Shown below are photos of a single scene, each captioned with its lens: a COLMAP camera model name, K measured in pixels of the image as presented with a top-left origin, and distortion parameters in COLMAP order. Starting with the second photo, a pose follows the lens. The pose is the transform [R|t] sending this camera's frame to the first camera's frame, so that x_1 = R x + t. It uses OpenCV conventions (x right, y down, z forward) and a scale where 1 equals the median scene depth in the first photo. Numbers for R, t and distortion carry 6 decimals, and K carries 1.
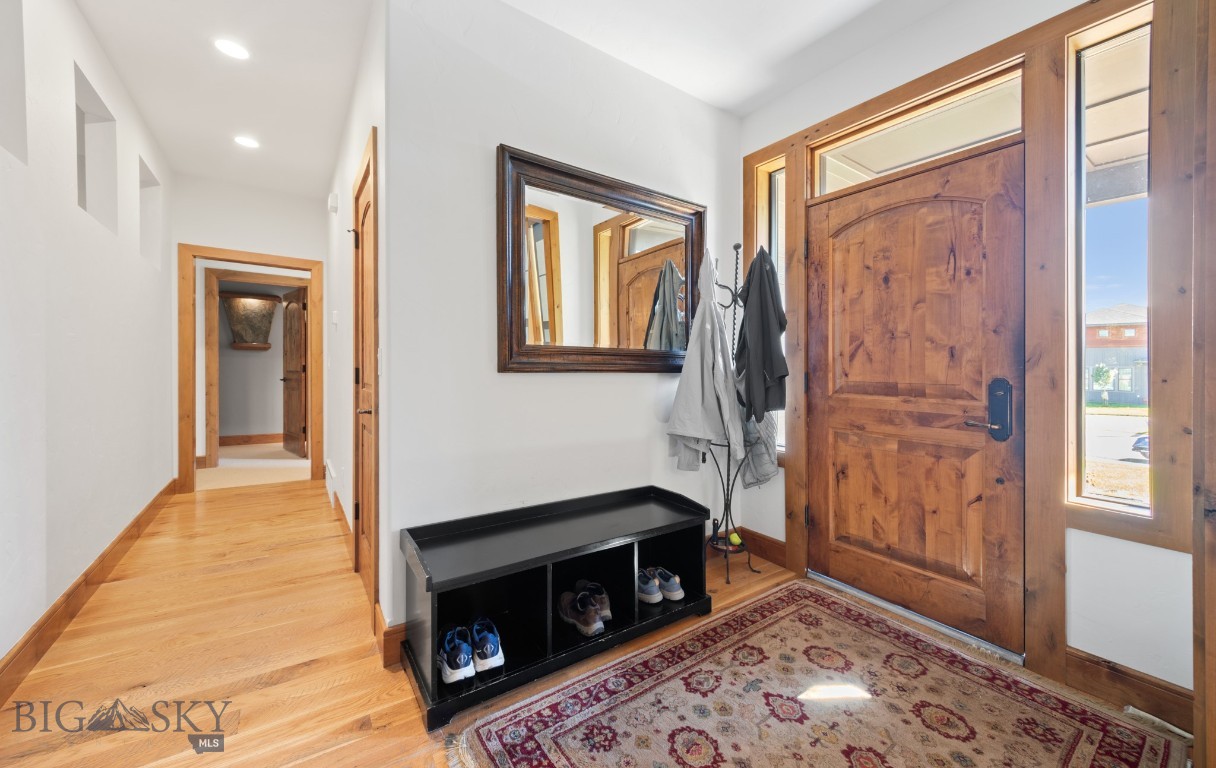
lens RADIAL K [[449.8, 0, 615.4], [0, 449.8, 377.4], [0, 0, 1]] dist [0.005044, -0.001835]
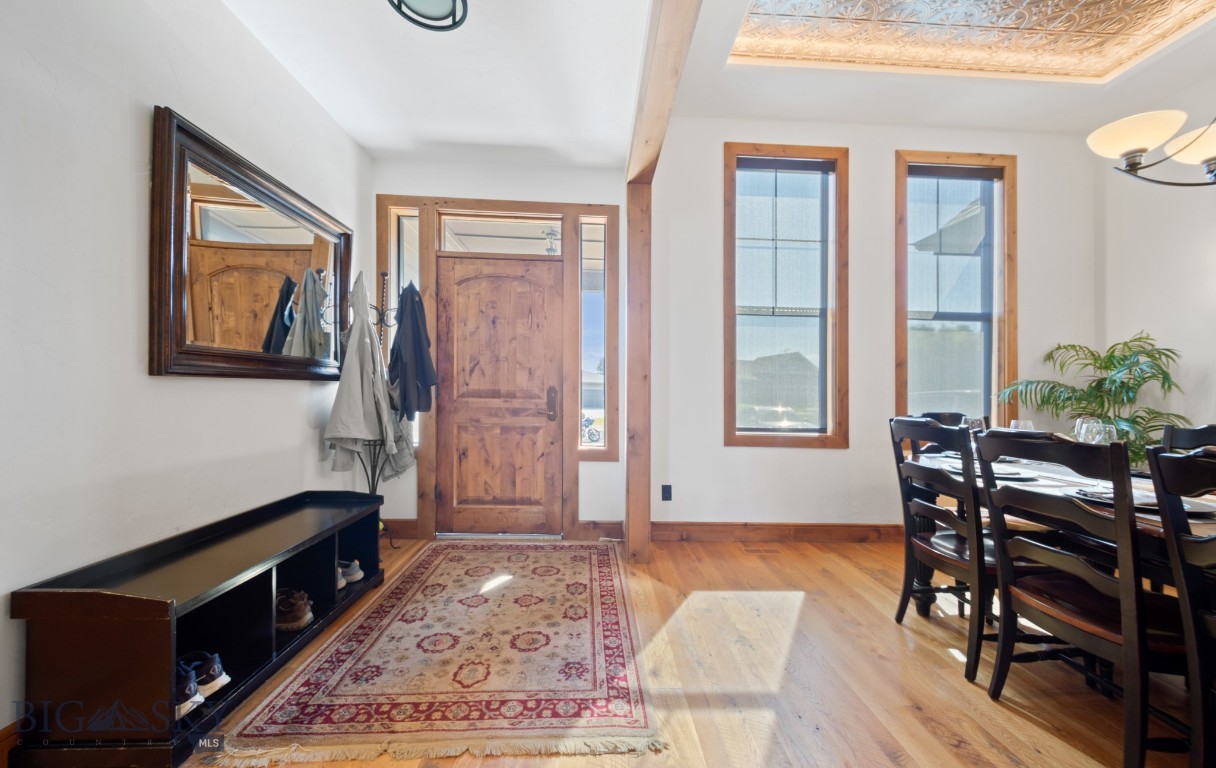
lens RADIAL K [[449.8, 0, 606.5], [0, 449.8, 386.3], [0, 0, 1]] dist [0.005044, -0.001835]
pose [[0.543164, 0.009494, 0.839573, -0.501058], [0.000421, 0.999933, -0.011580, 0.019760], [-0.839627, 0.006643, 0.543123, -0.154812]]
